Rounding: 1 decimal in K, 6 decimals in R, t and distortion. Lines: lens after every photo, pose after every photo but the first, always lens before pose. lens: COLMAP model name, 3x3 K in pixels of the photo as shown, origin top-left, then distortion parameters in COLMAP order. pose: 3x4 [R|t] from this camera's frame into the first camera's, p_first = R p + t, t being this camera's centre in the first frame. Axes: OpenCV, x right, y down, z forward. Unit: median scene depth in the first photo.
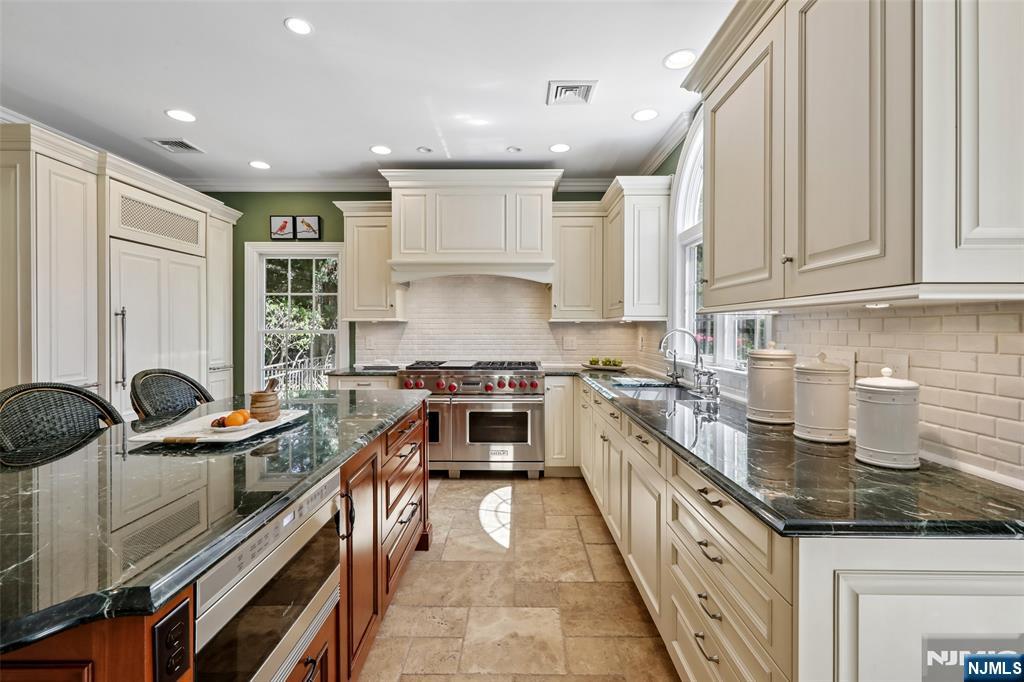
lens RADIAL K [[464.0, 0, 512.9], [0, 464.0, 328.3], [0, 0, 1]] dist [-0.004402, 0.003817]
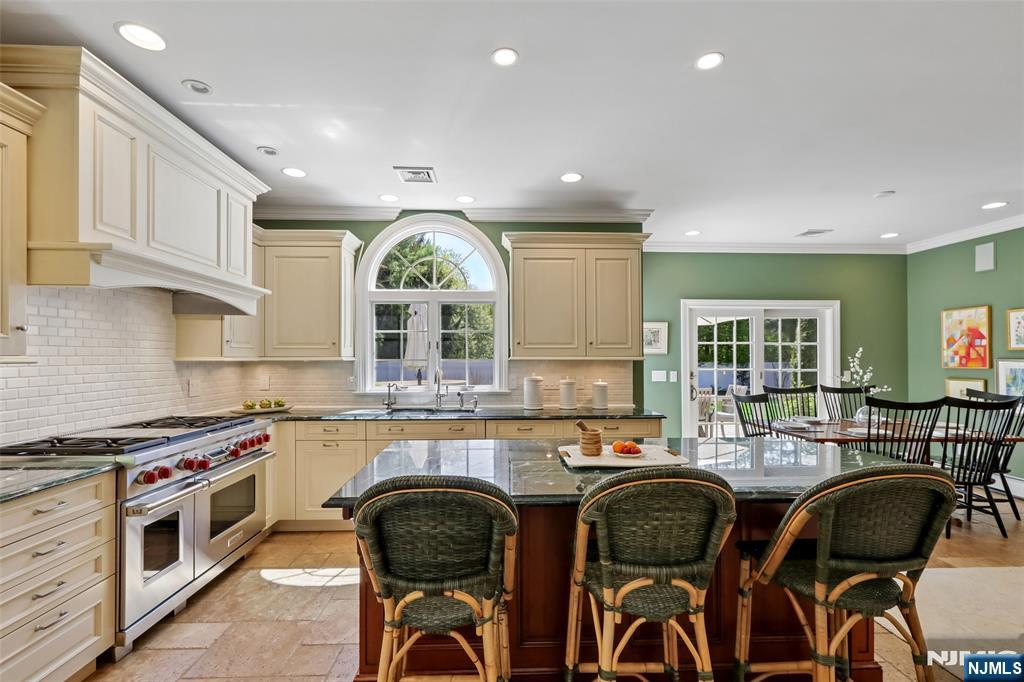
lens RADIAL K [[464.0, 0, 509.7], [0, 464.0, 349.9], [0, 0, 1]] dist [-0.004402, 0.003817]
pose [[-0.046282, 0.014568, 0.998822, -0.987067], [0.003568, 0.999890, -0.014418, -0.026872], [-0.998922, 0.002897, -0.046329, 0.735503]]
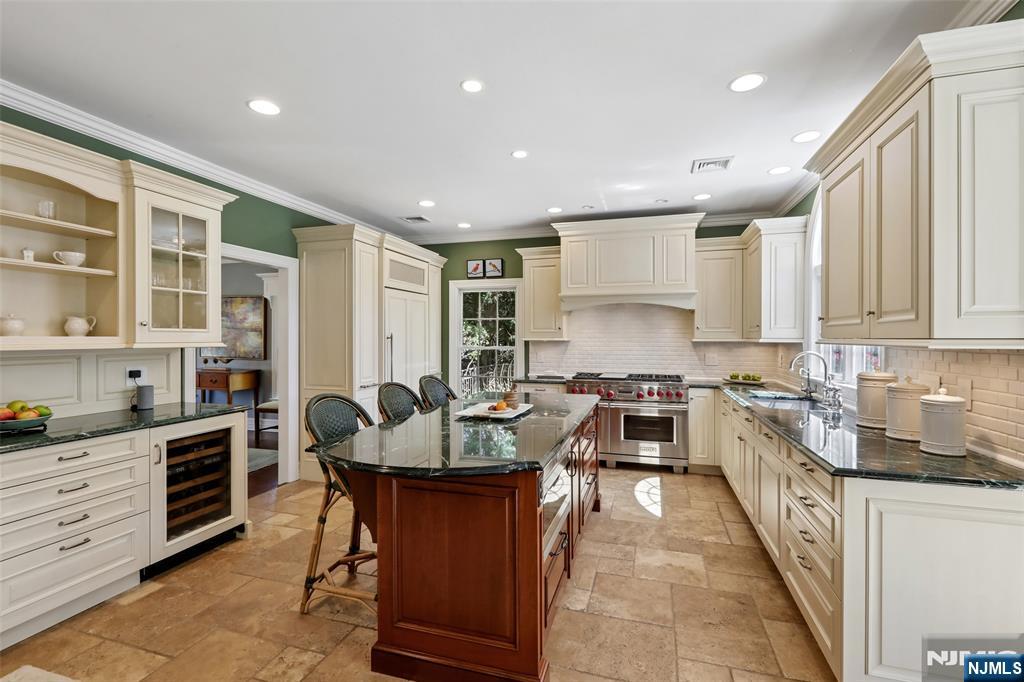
lens RADIAL K [[464.0, 0, 511.9], [0, 464.0, 336.2], [0, 0, 1]] dist [-0.004402, 0.003817]
pose [[0.959586, -0.000123, -0.281415, -0.039113], [-0.000675, 0.999996, -0.002736, -0.031636], [0.281415, 0.002816, 0.959582, -0.335451]]
